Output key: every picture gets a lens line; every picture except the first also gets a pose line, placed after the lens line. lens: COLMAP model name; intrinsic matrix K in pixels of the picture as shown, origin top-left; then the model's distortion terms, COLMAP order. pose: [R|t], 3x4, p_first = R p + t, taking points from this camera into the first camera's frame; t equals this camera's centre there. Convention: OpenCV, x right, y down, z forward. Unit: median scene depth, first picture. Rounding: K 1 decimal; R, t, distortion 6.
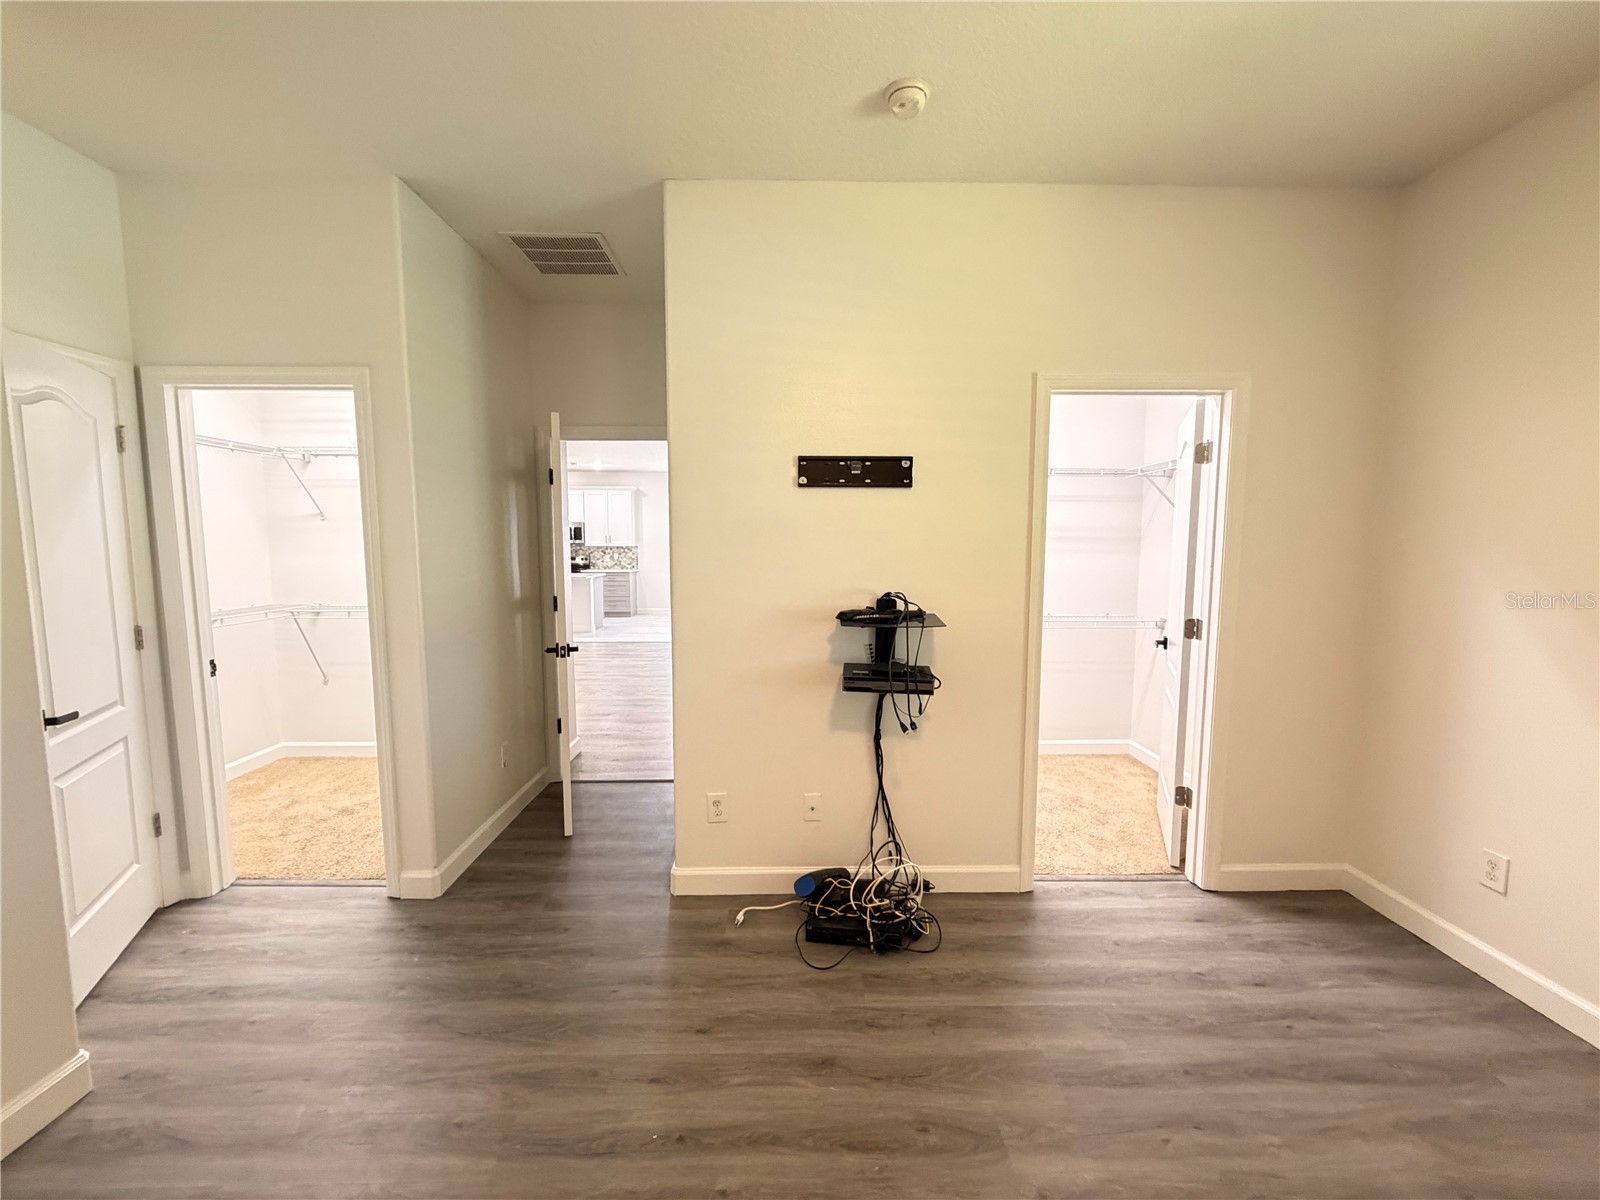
lens RADIAL K [[640.9, 0, 792.5], [0, 640.9, 604.1], [0, 0, 1]] dist [-0.000347, 0.000540]
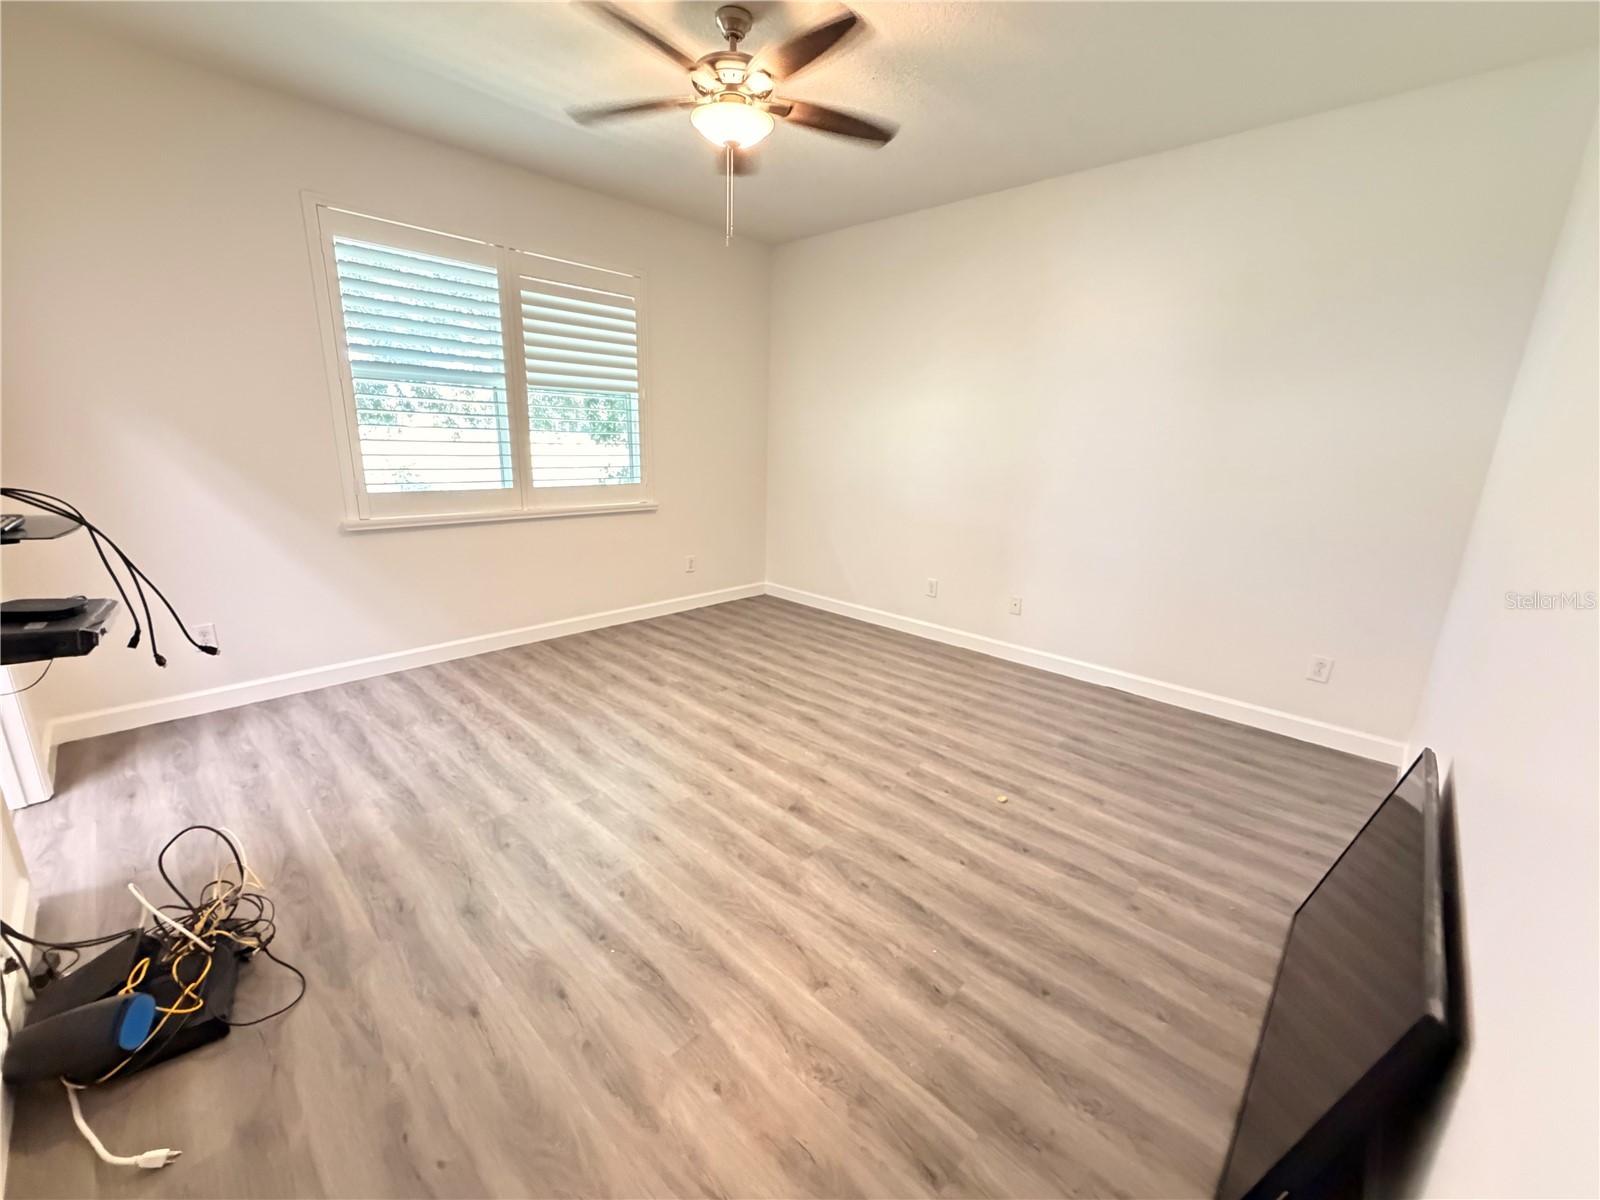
lens RADIAL K [[640.9, 0, 794.3], [0, 640.9, 597.7], [0, 0, 1]] dist [-0.000347, 0.000540]
pose [[-0.710838, -0.198283, 0.674828, -0.890255], [0.036263, 0.947833, 0.316697, -0.084634], [-0.702420, 0.249591, -0.666566, 1.132725]]
